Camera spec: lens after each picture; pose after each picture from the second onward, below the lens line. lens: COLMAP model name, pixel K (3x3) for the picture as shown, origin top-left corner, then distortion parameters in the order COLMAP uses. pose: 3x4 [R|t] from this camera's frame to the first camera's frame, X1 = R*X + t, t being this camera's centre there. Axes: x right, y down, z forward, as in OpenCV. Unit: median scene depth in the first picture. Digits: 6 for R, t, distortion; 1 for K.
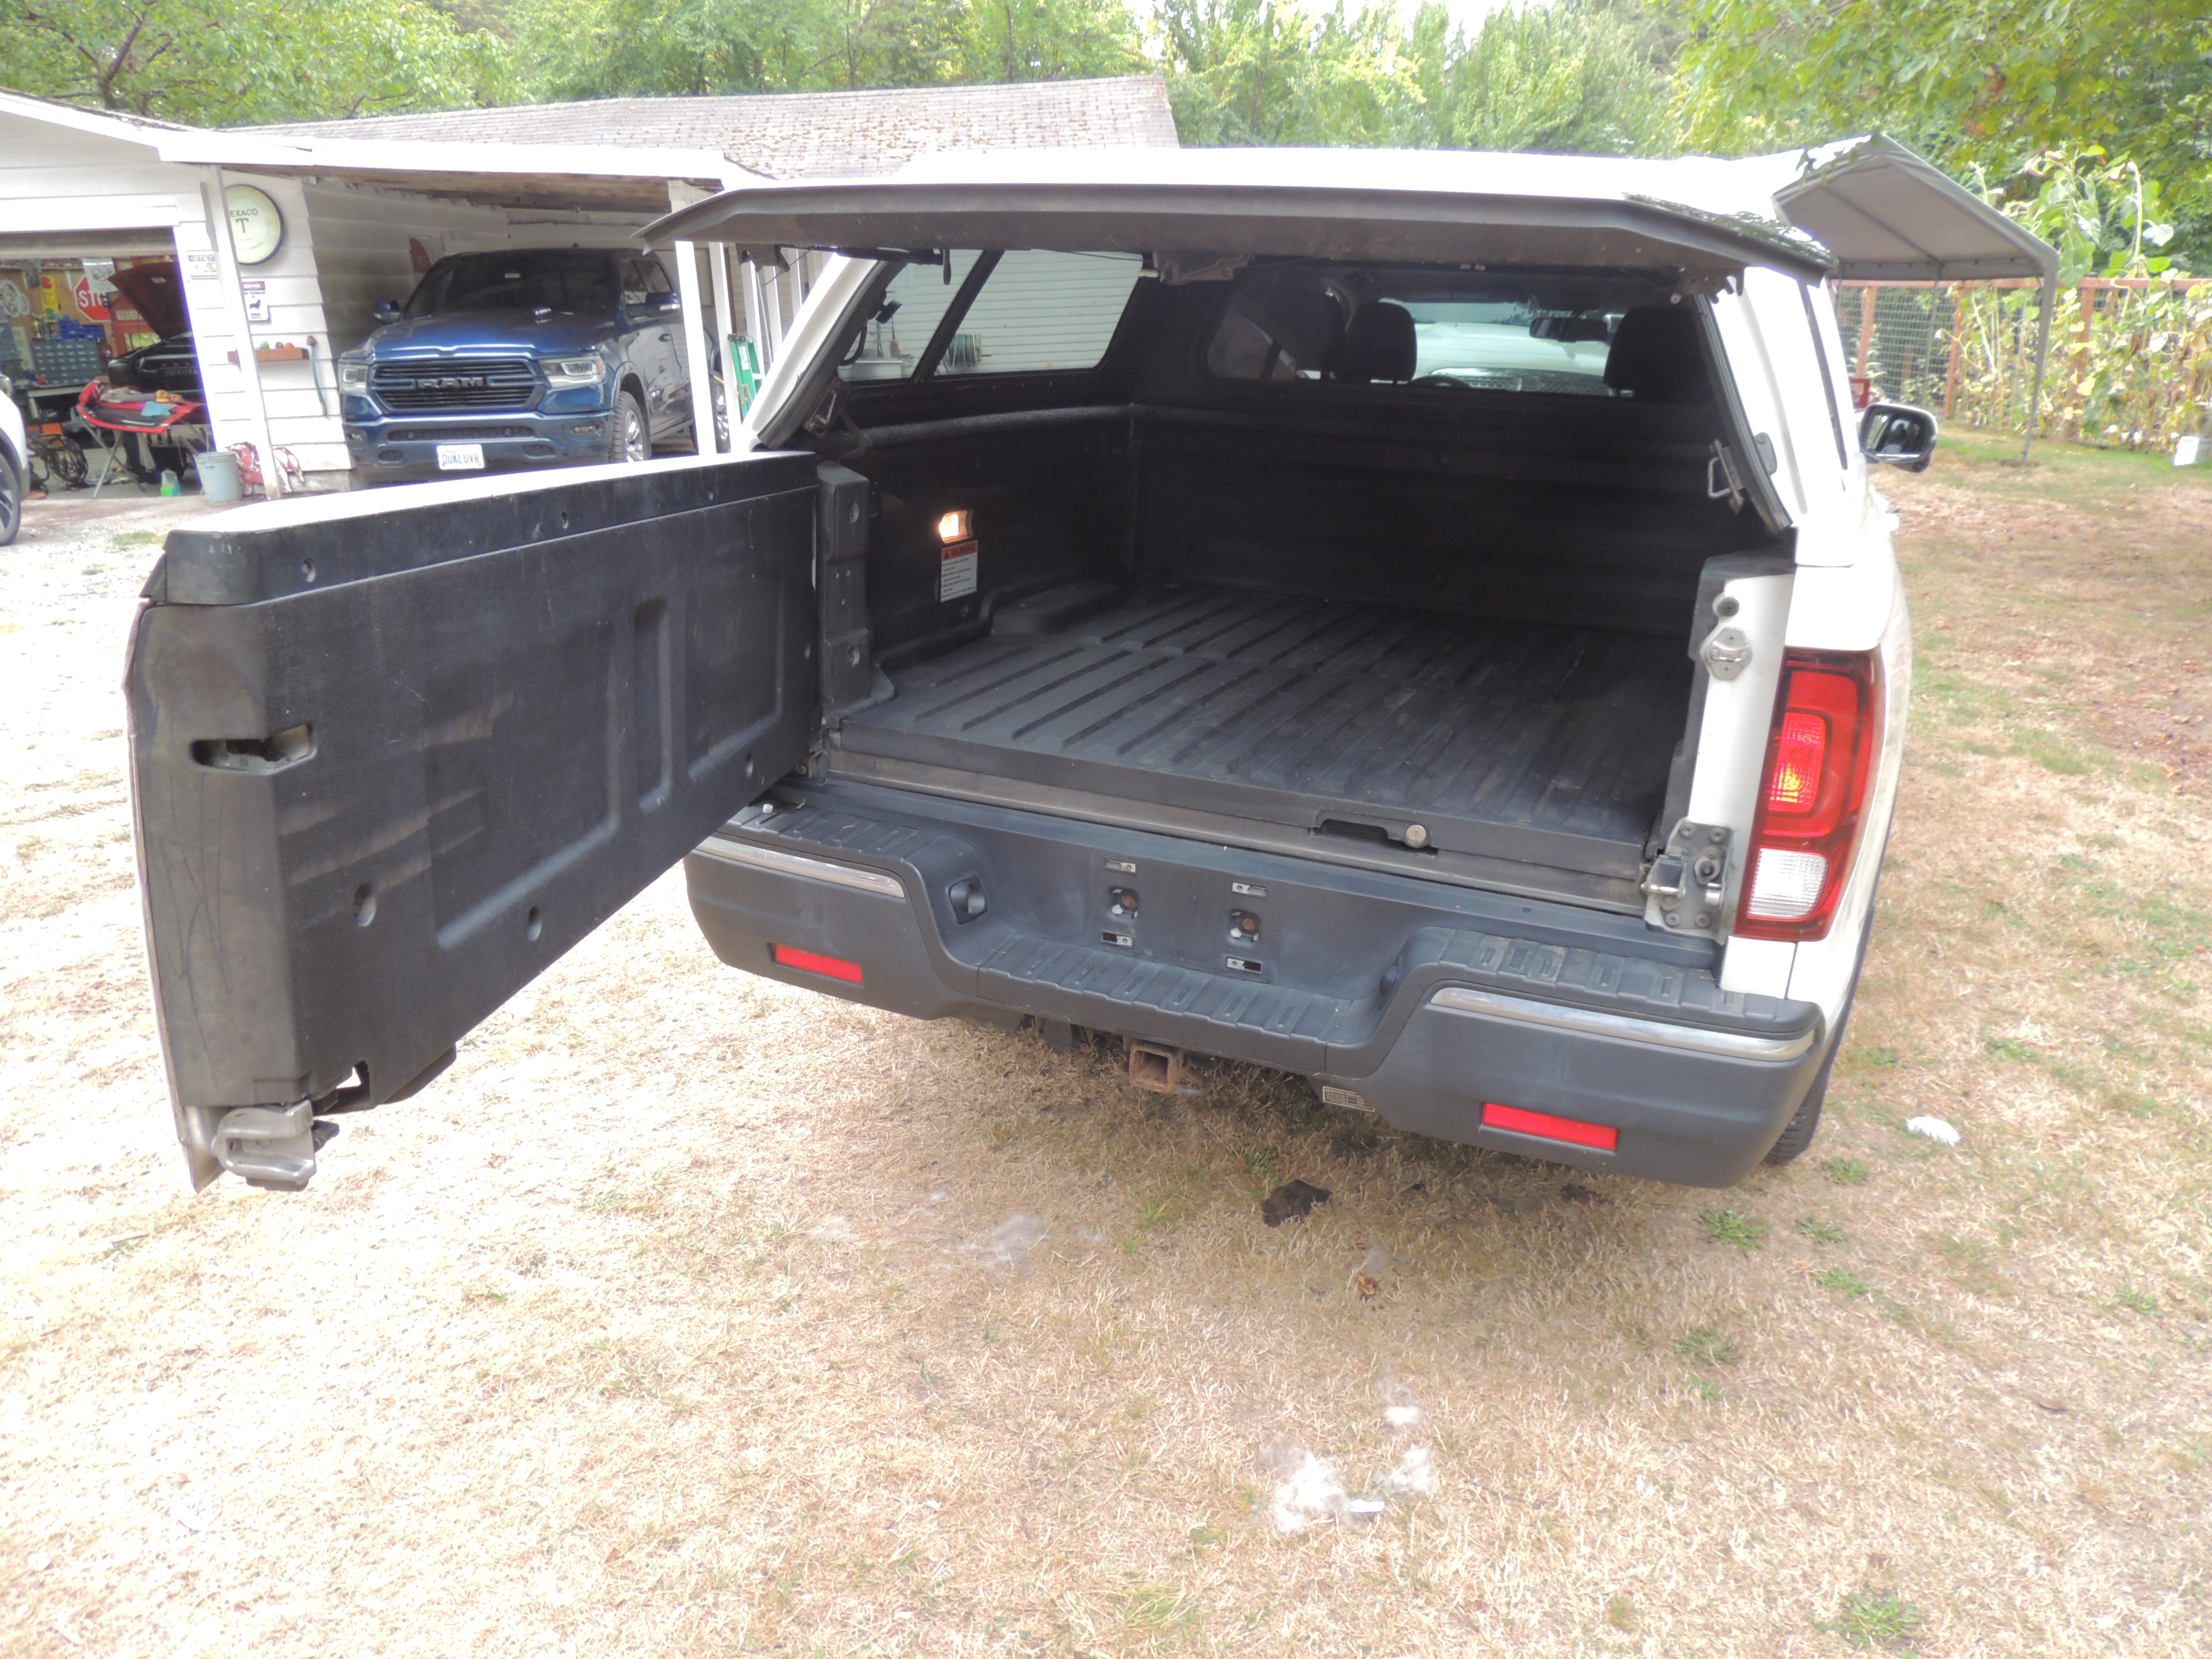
lens RADIAL K [[1566.3, 0, 1106.0], [0, 1566.3, 829.5], [0, 0, 1]] dist [-0.021171, 0.001236]
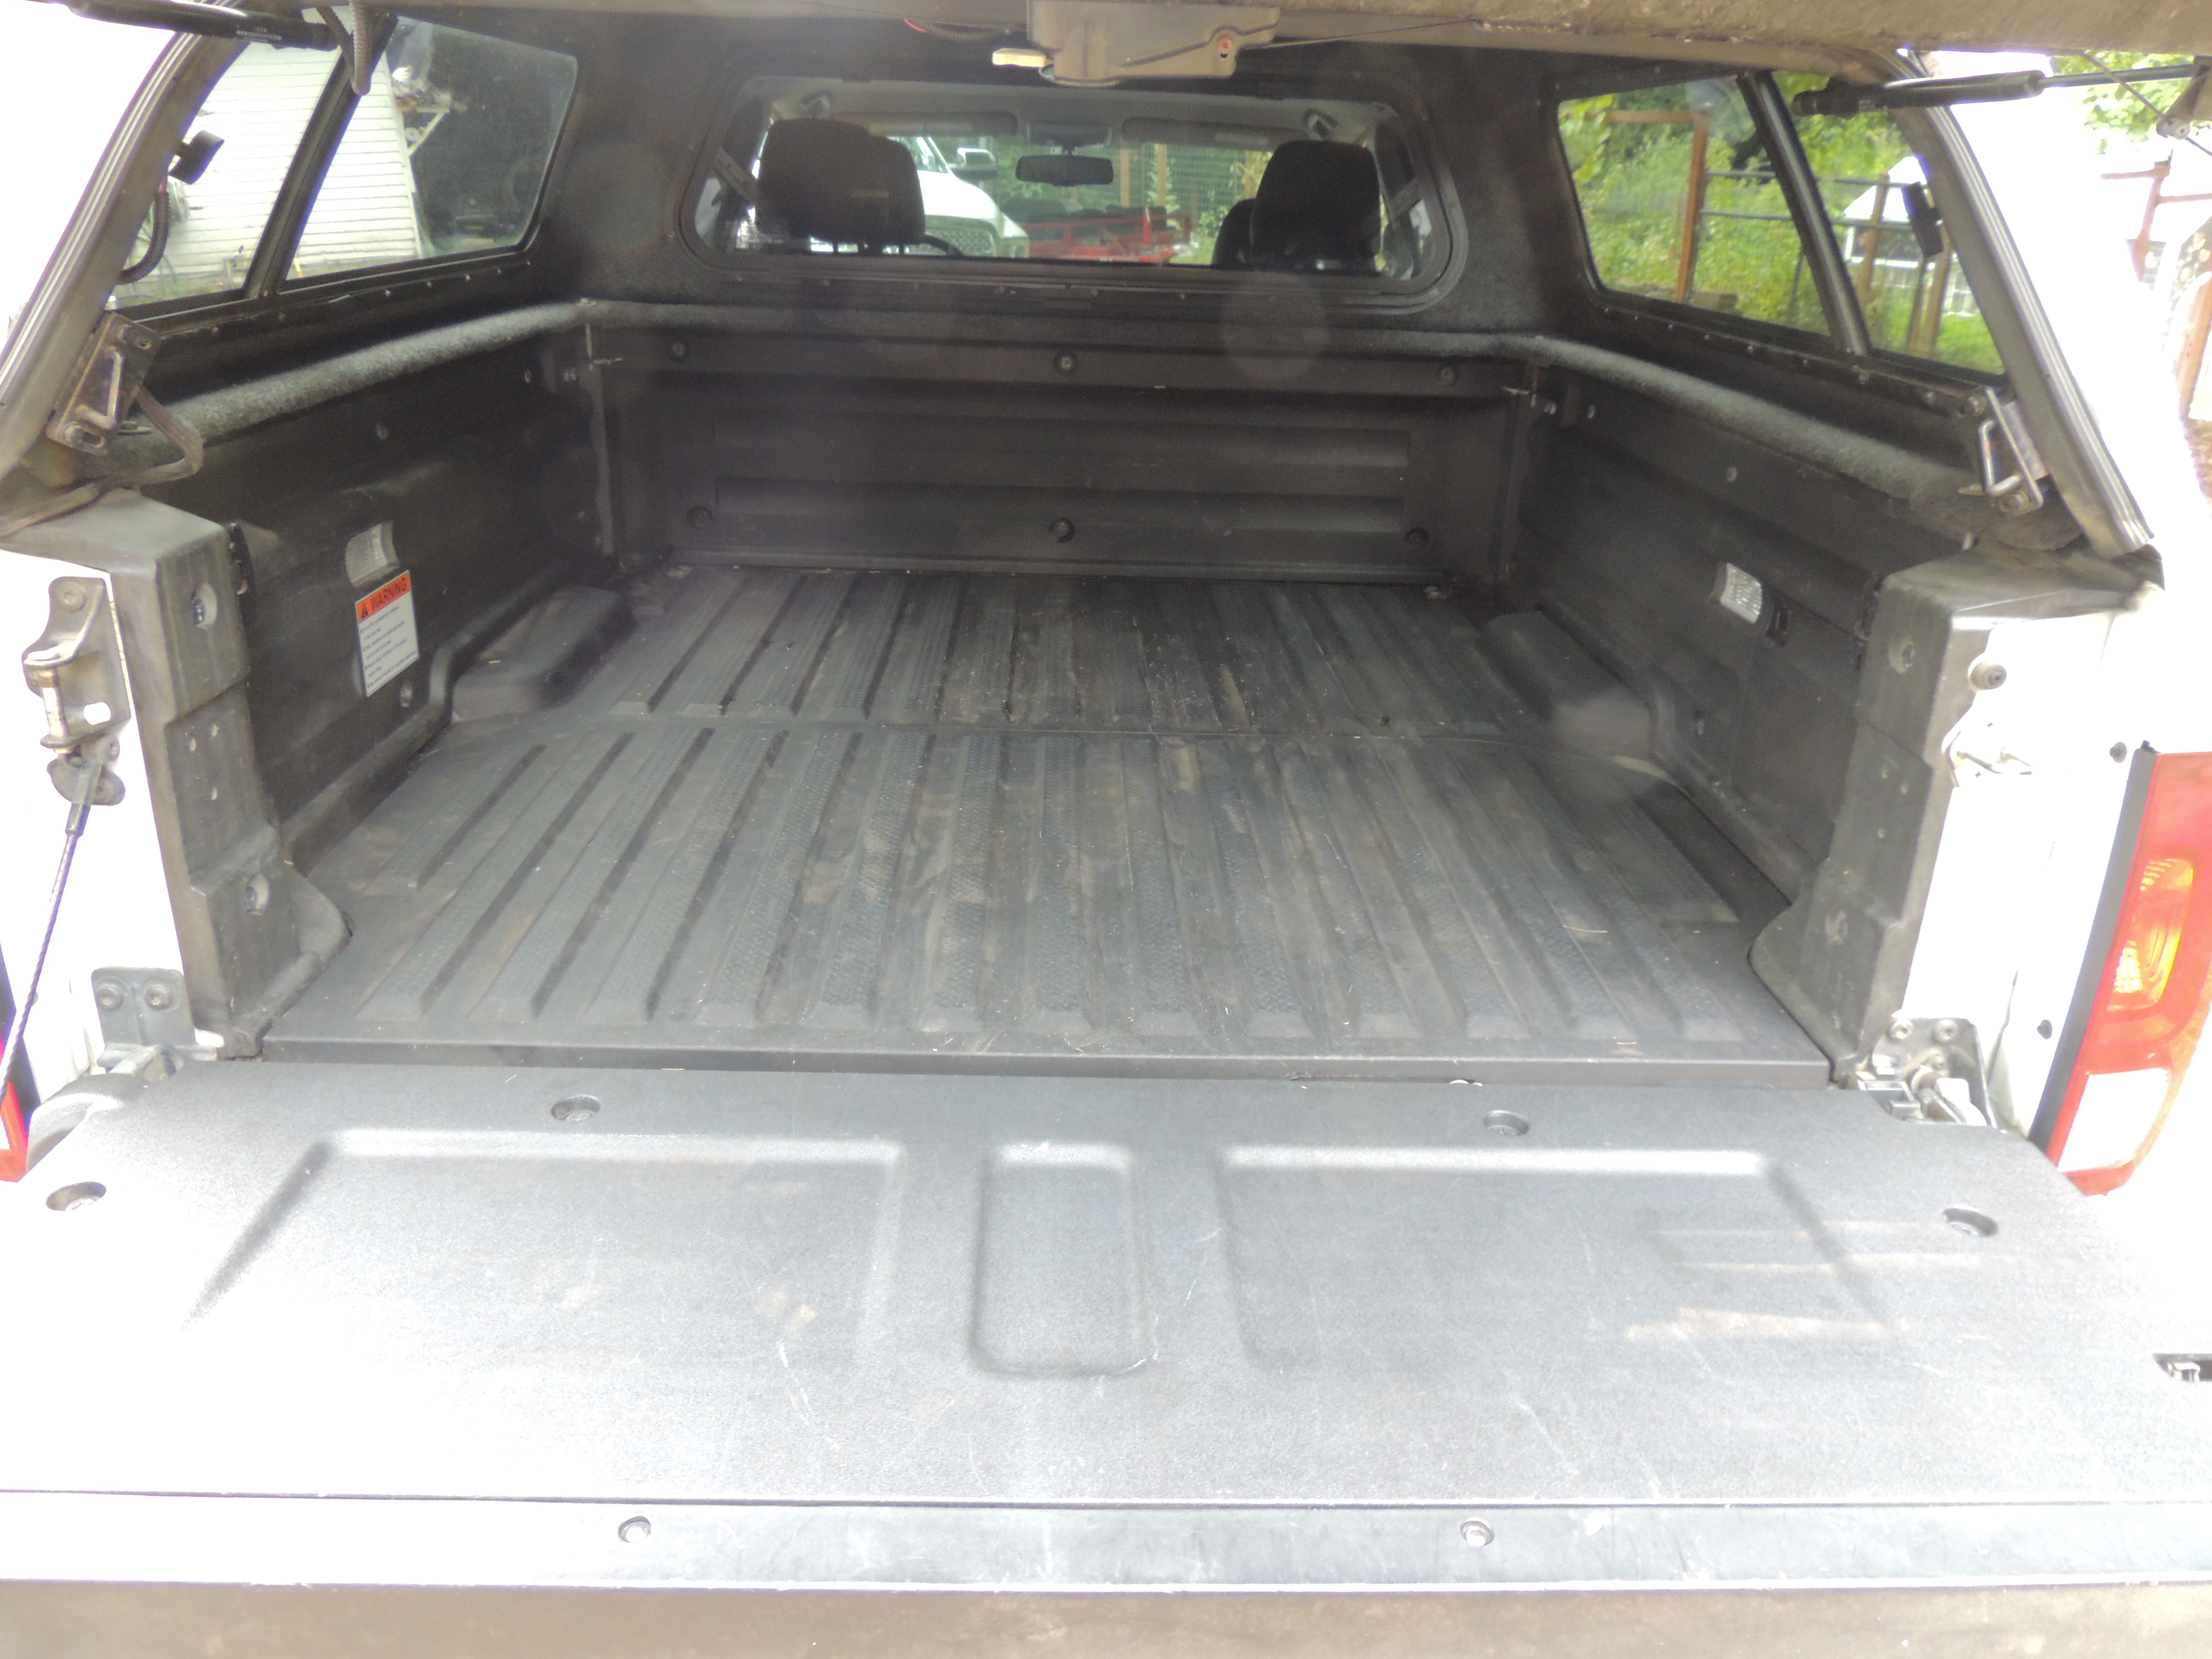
lens RADIAL K [[1566.3, 0, 1106.0], [0, 1566.3, 829.5], [0, 0, 1]] dist [-0.021171, 0.001236]
pose [[0.906420, -0.170564, 0.386407, -0.108900], [0.134385, 0.983757, 0.119004, -0.156945], [-0.400428, -0.055940, 0.914619, 0.469127]]
